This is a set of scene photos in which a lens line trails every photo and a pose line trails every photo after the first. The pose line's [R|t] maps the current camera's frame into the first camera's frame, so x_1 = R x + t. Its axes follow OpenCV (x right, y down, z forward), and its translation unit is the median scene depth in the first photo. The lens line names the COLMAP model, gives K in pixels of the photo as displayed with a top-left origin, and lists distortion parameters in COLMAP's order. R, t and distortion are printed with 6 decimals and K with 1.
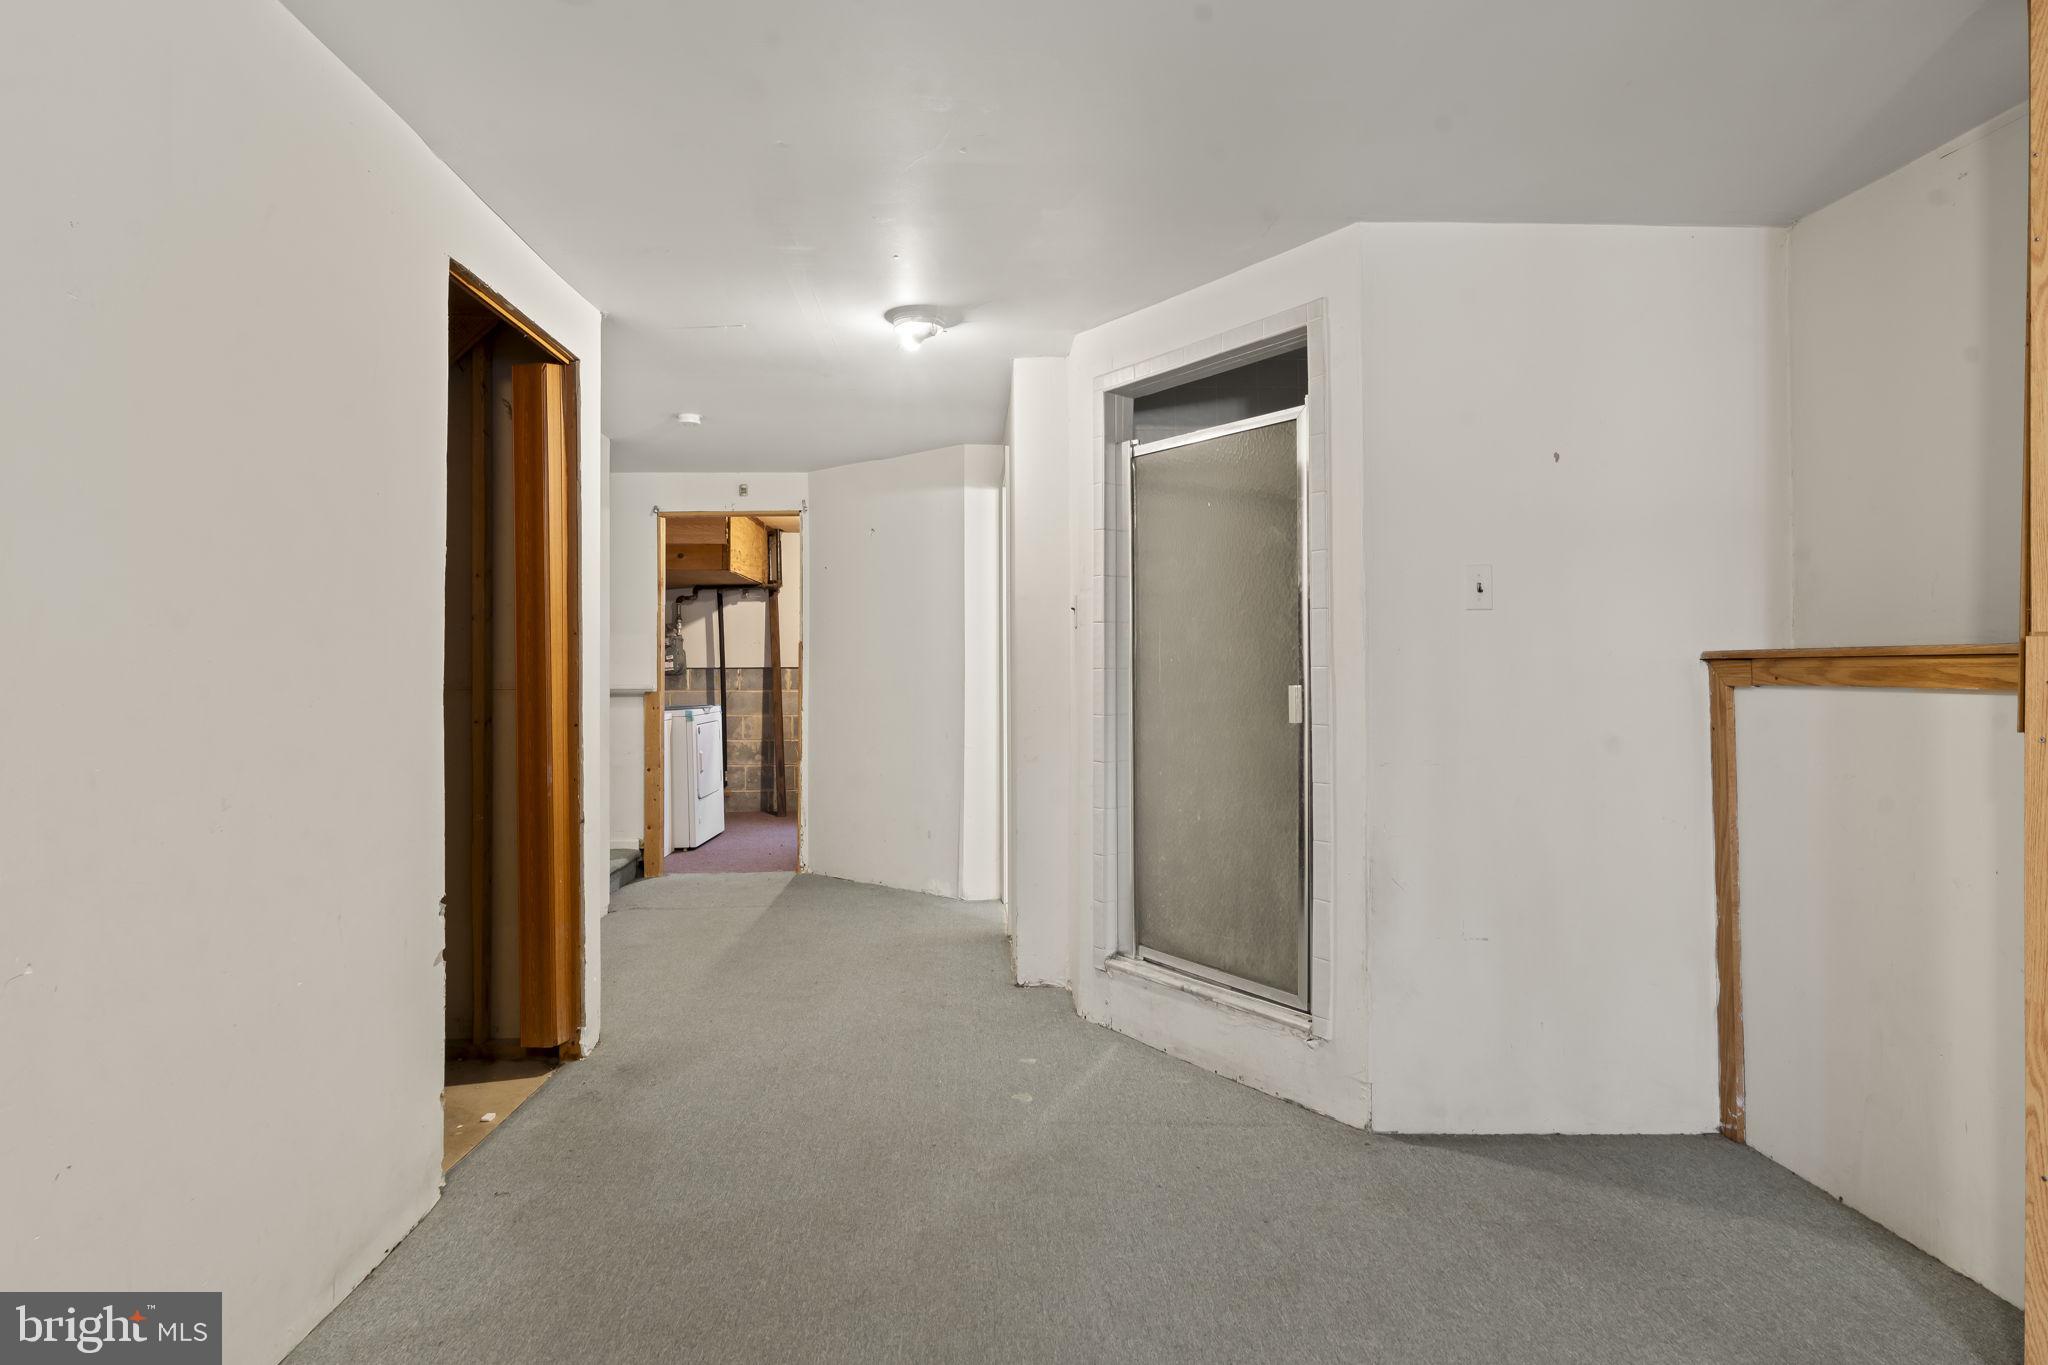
lens RADIAL K [[1090.2, 0, 1017.5], [0, 1090.2, 648.3], [0, 0, 1]] dist [-0.002884, 0.000658]
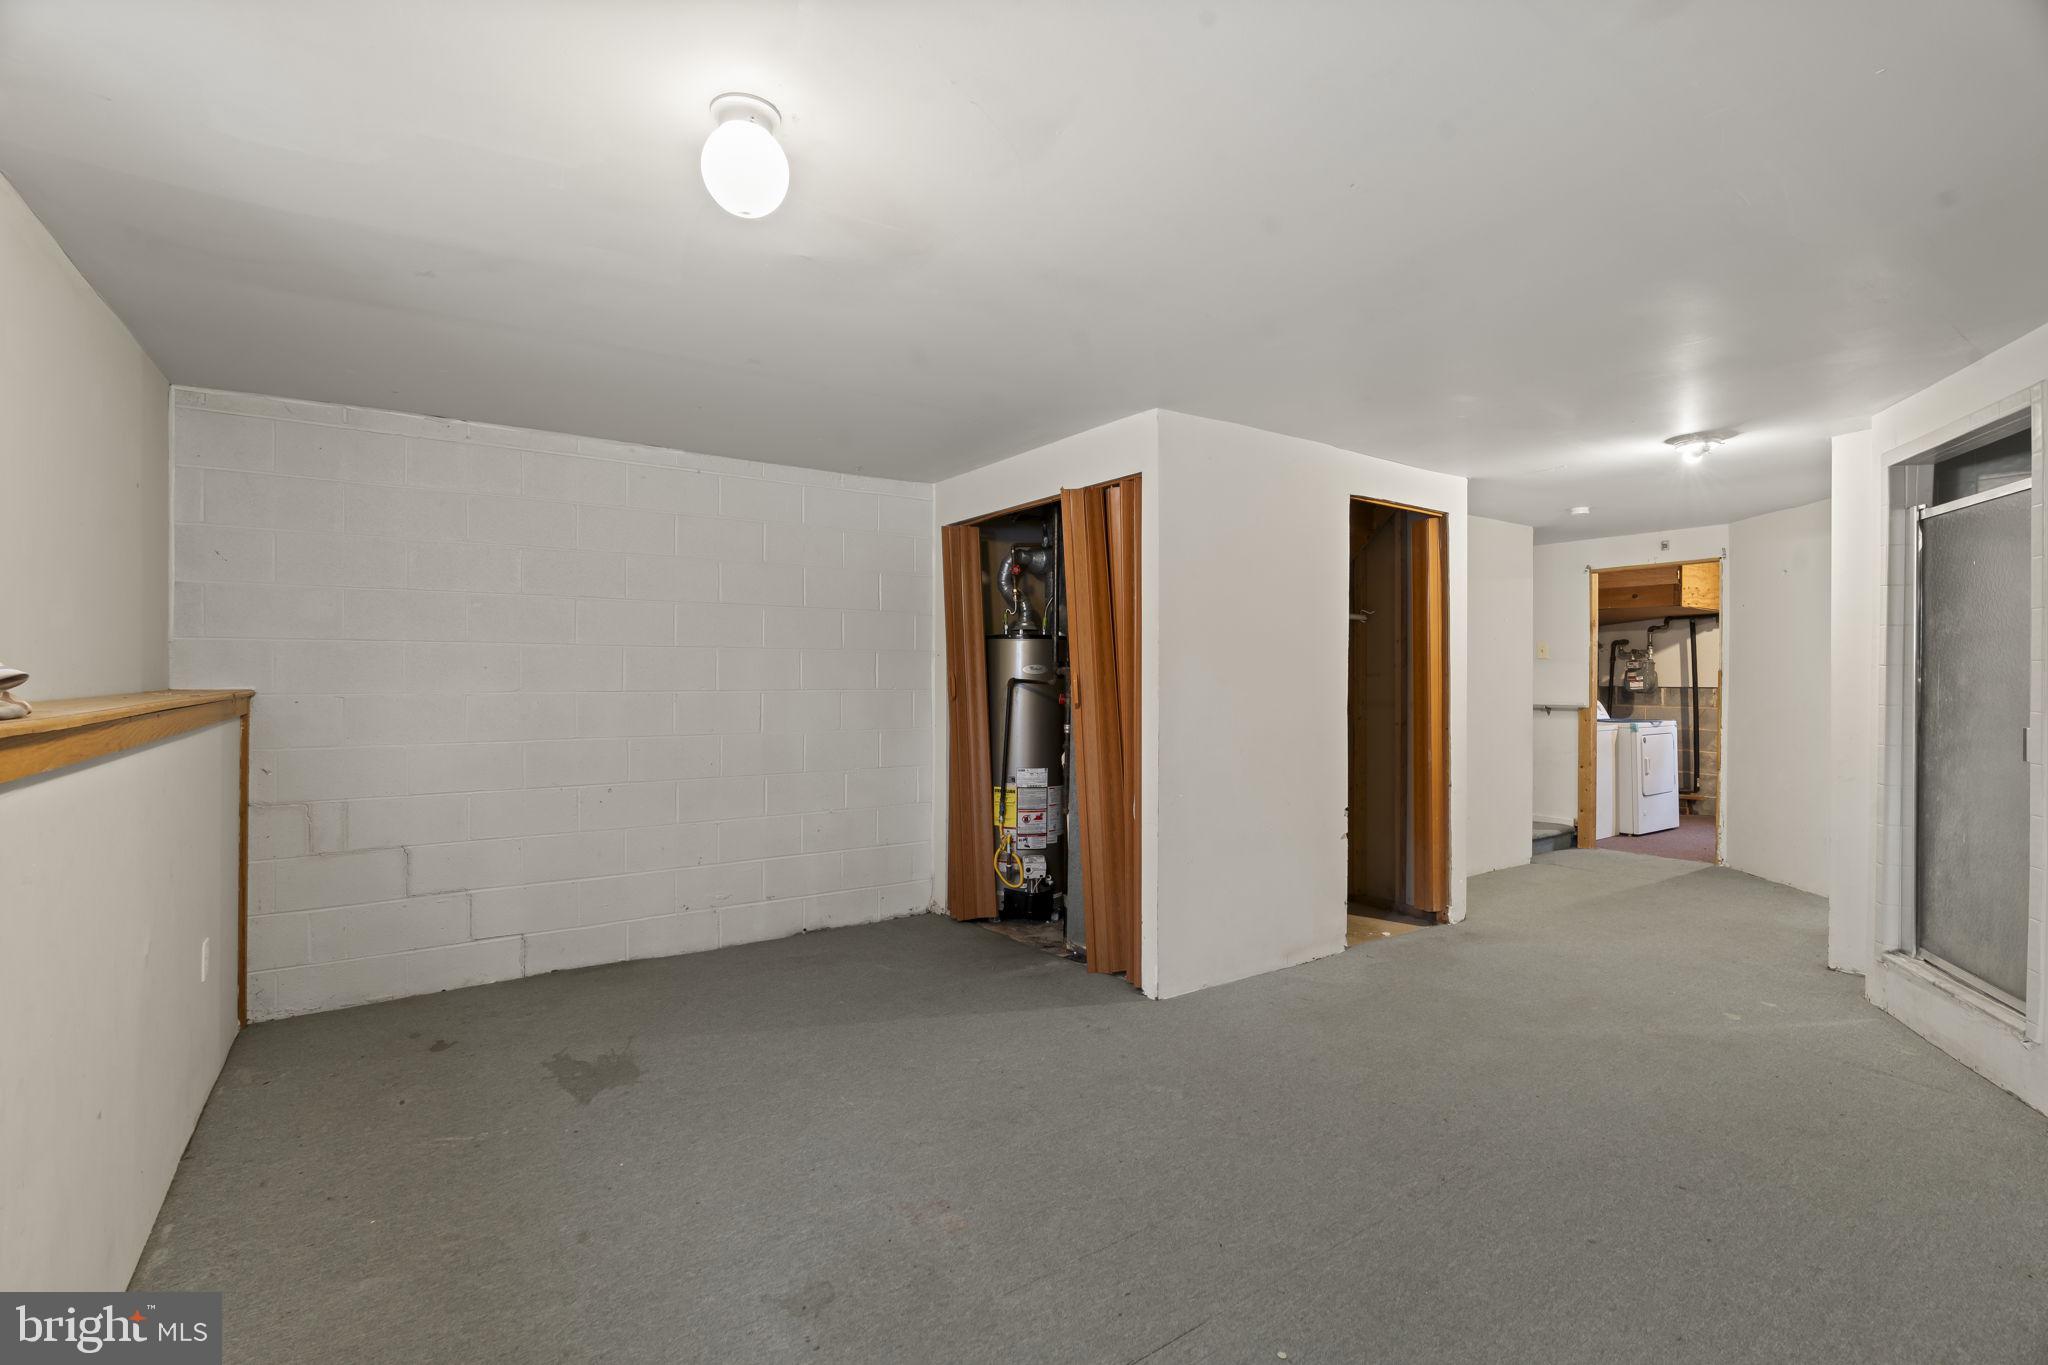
lens RADIAL K [[913.8, 0, 1026.6], [0, 913.8, 677.5], [0, 0, 1]] dist [-0.001573, -0.000133]
pose [[0.551224, 0.007662, -0.834322, 0.384007], [0.007773, 0.999867, 0.014318, -0.031688], [0.834321, -0.014378, 0.551092, -0.302680]]
